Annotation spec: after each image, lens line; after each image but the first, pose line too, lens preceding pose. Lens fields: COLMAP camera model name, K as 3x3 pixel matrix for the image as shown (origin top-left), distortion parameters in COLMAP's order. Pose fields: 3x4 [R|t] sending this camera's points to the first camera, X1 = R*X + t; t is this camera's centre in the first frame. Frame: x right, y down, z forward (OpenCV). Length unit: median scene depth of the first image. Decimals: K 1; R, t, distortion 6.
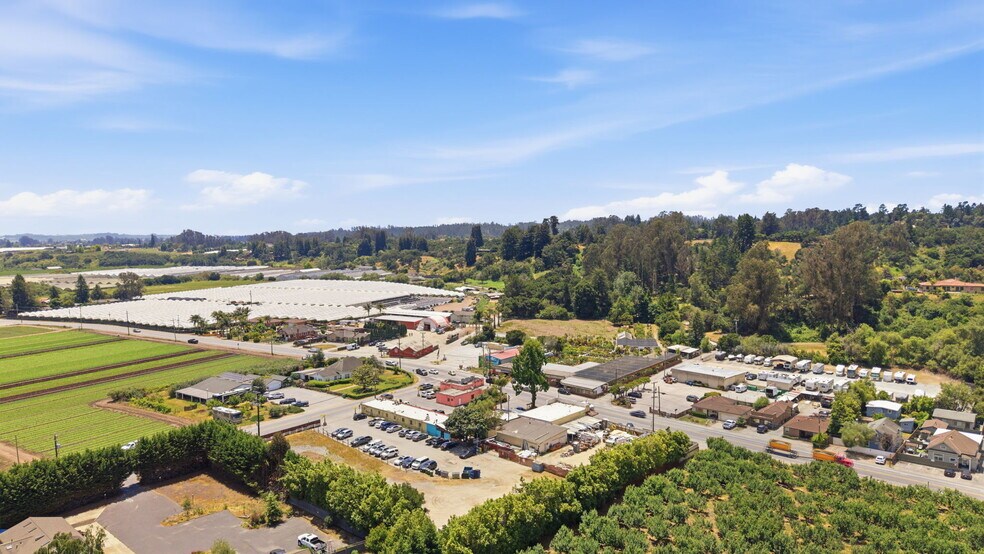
lens RADIAL K [[659.1, 0, 492.0], [0, 659.1, 277.0], [0, 0, 1]] dist [0.037742, -0.001455]
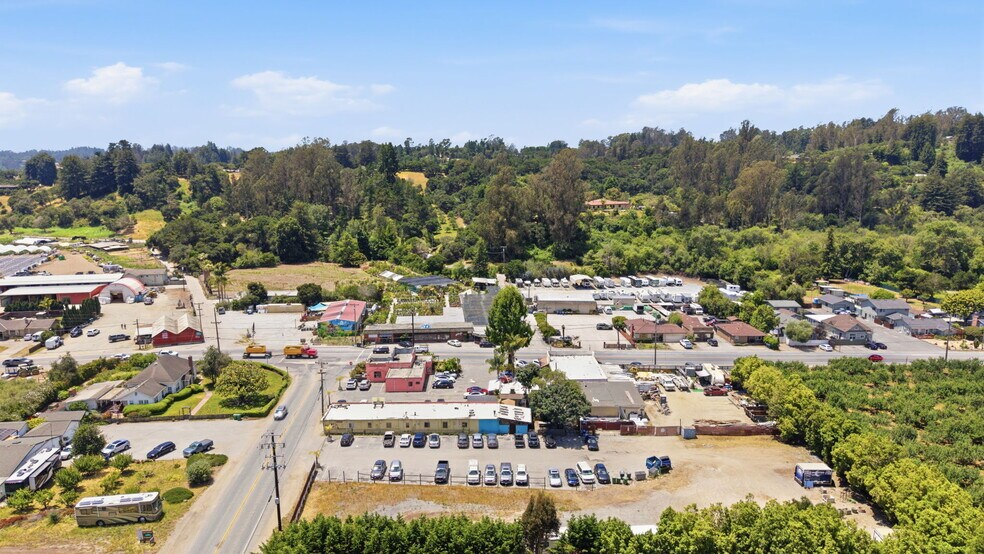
lens RADIAL K [[659.1, 0, 492.0], [0, 659.1, 277.0], [0, 0, 1]] dist [0.037742, -0.001455]
pose [[0.739551, -0.113035, 0.663541, -0.232022], [0.047741, 0.992125, 0.115800, -0.004278], [-0.671405, -0.053962, 0.739123, 0.207061]]
